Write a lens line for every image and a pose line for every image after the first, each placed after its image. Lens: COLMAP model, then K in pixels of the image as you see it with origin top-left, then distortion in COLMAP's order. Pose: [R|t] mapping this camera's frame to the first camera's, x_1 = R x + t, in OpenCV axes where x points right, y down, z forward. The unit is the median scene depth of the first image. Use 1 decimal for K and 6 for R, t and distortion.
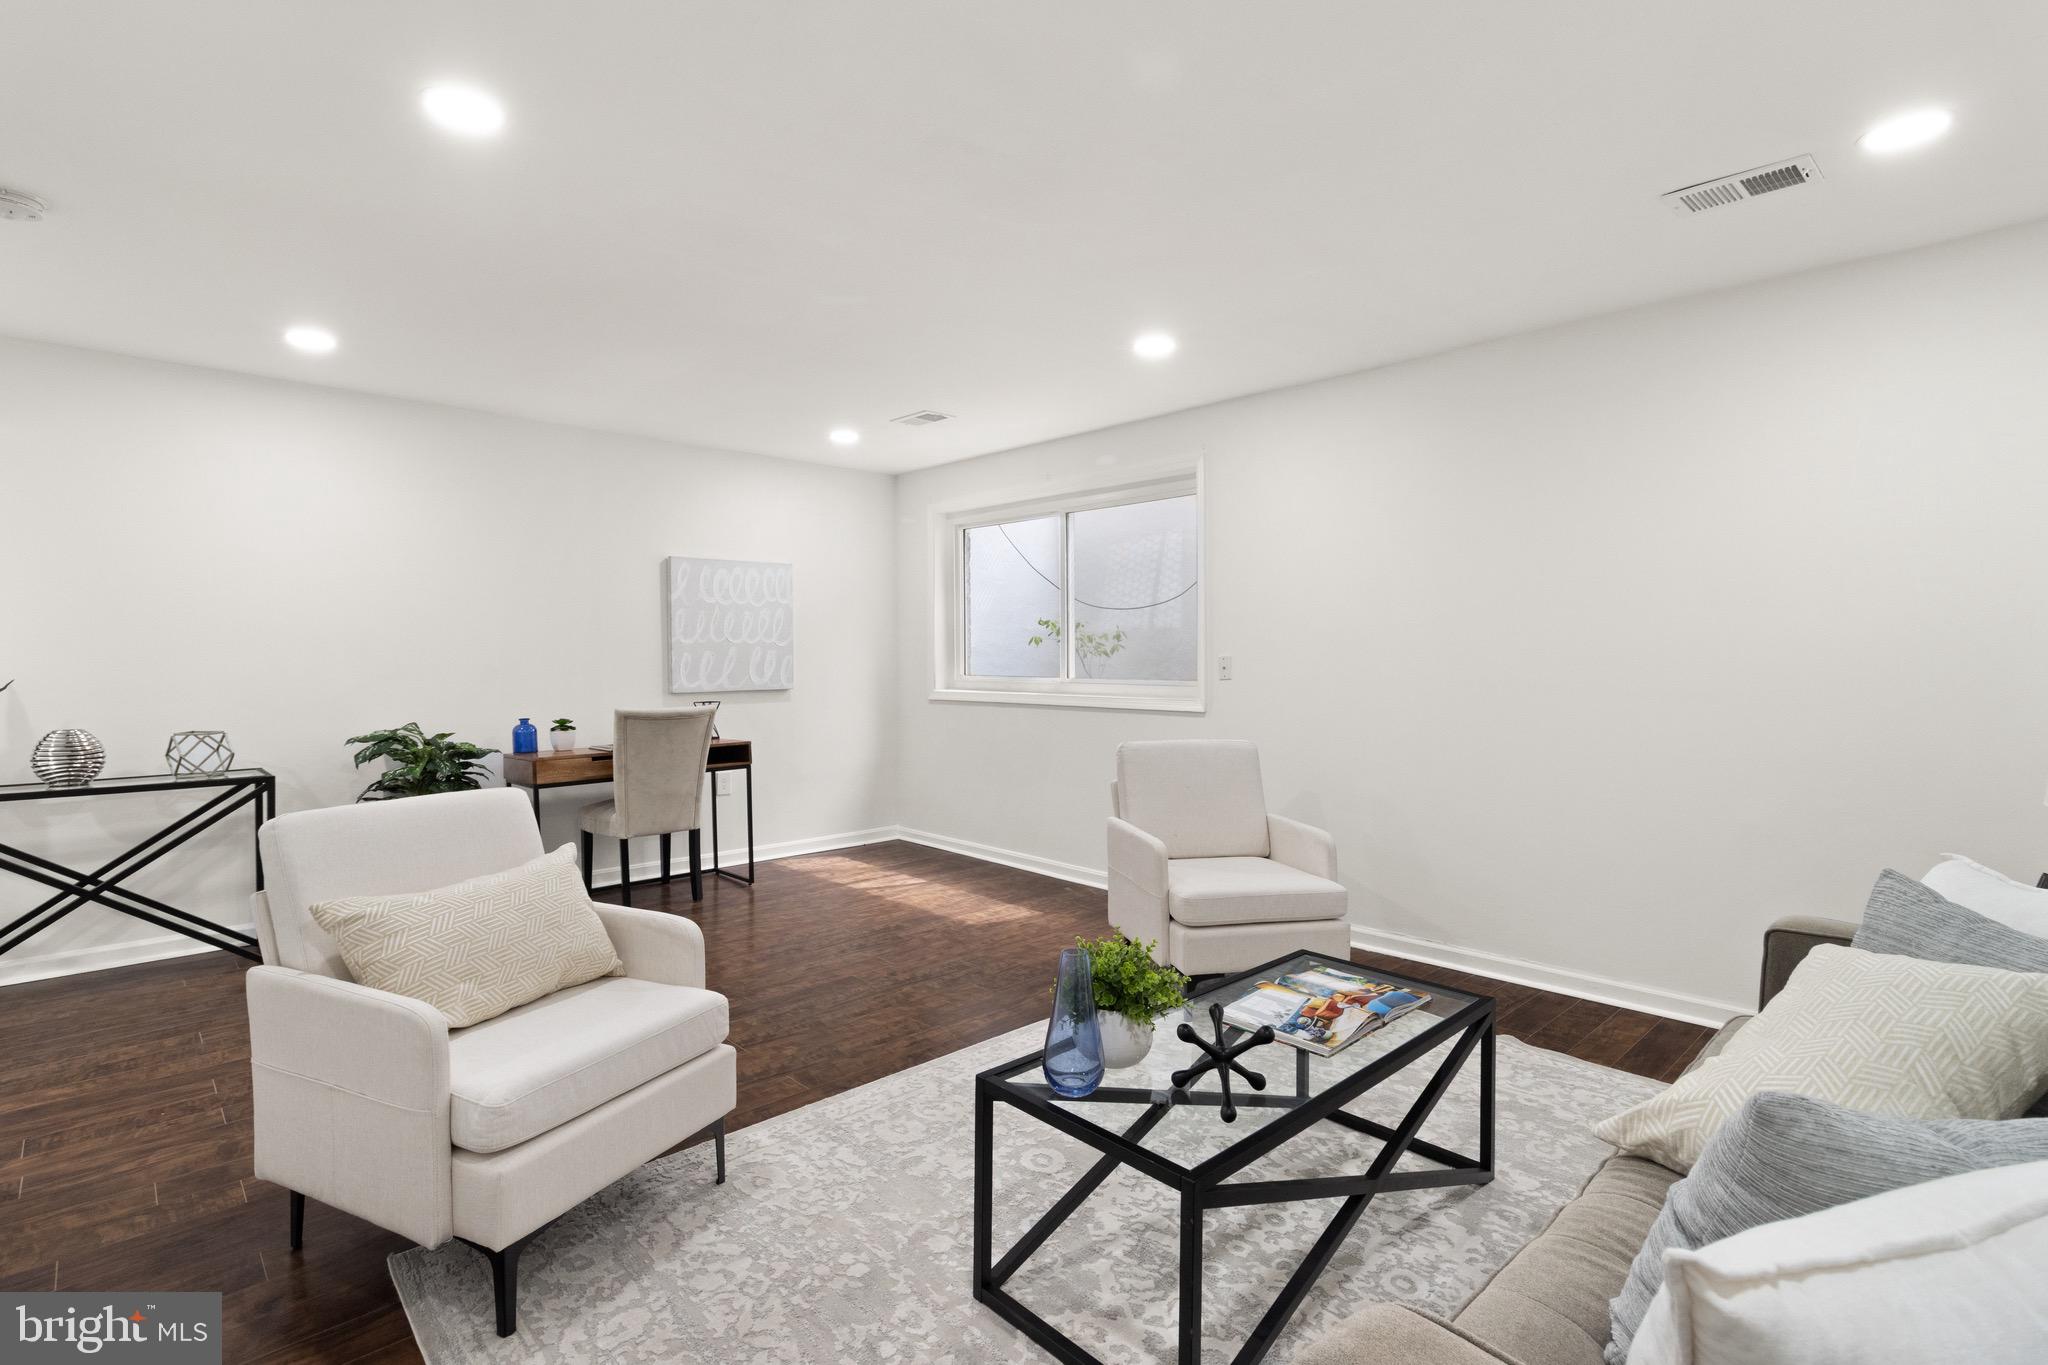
lens RADIAL K [[967.5, 0, 1020.4], [0, 967.5, 679.2], [0, 0, 1]] dist [0.002543, 0.000735]
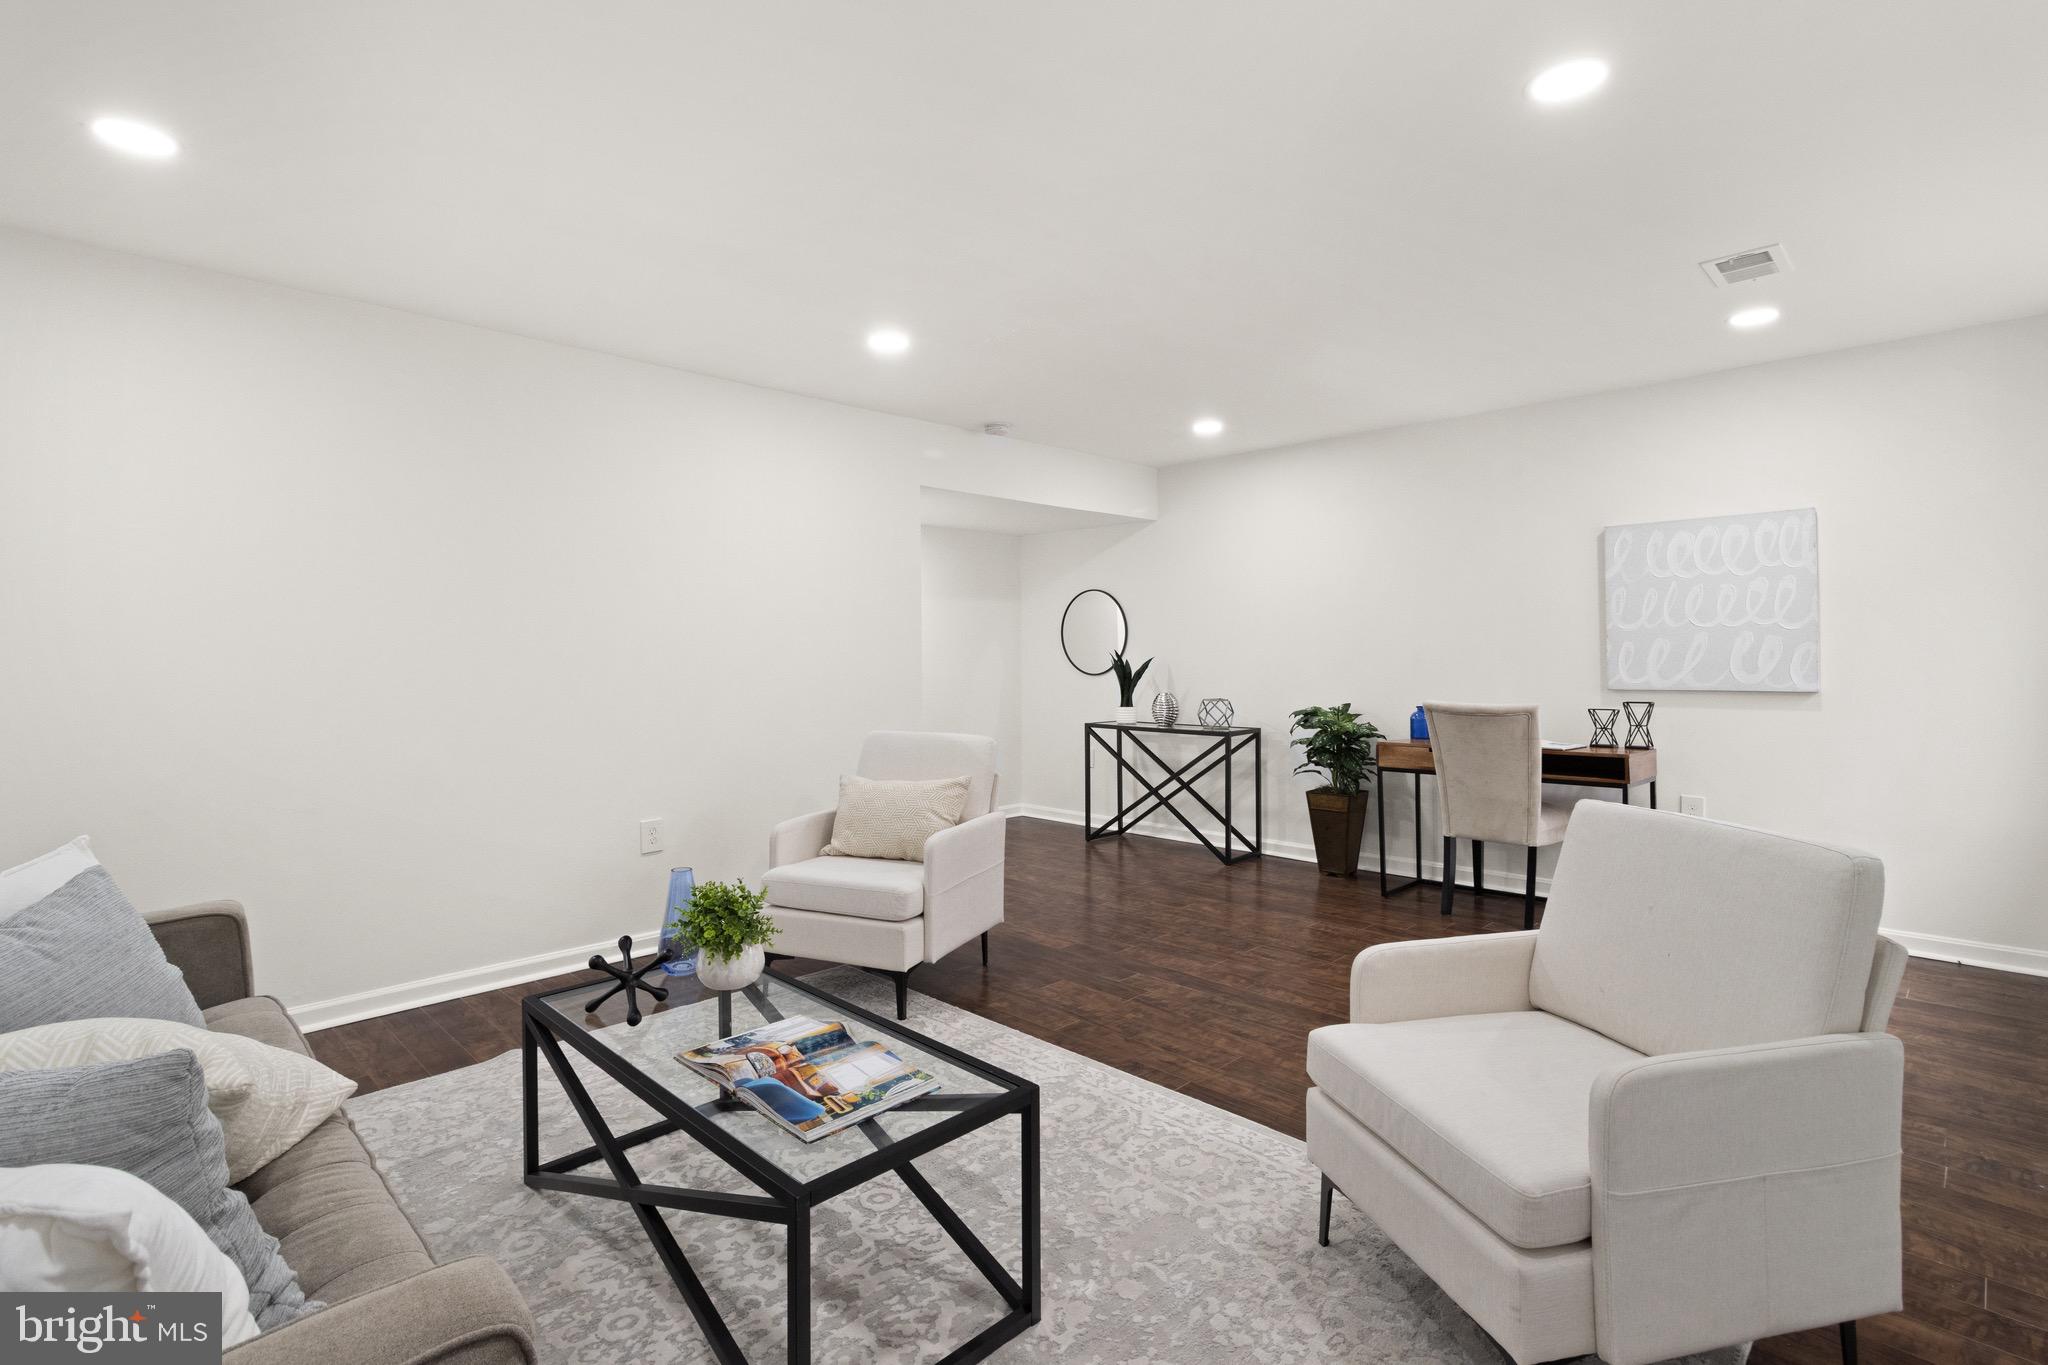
lens RADIAL K [[971.5, 0, 1017.8], [0, 971.5, 653.0], [0, 0, 1]] dist [0.000896, 0.000615]
pose [[0.025831, 0.002440, -0.999663, 0.534513], [-0.014540, 0.999892, 0.002065, -0.013217], [0.999561, 0.014481, 0.025863, 0.532613]]
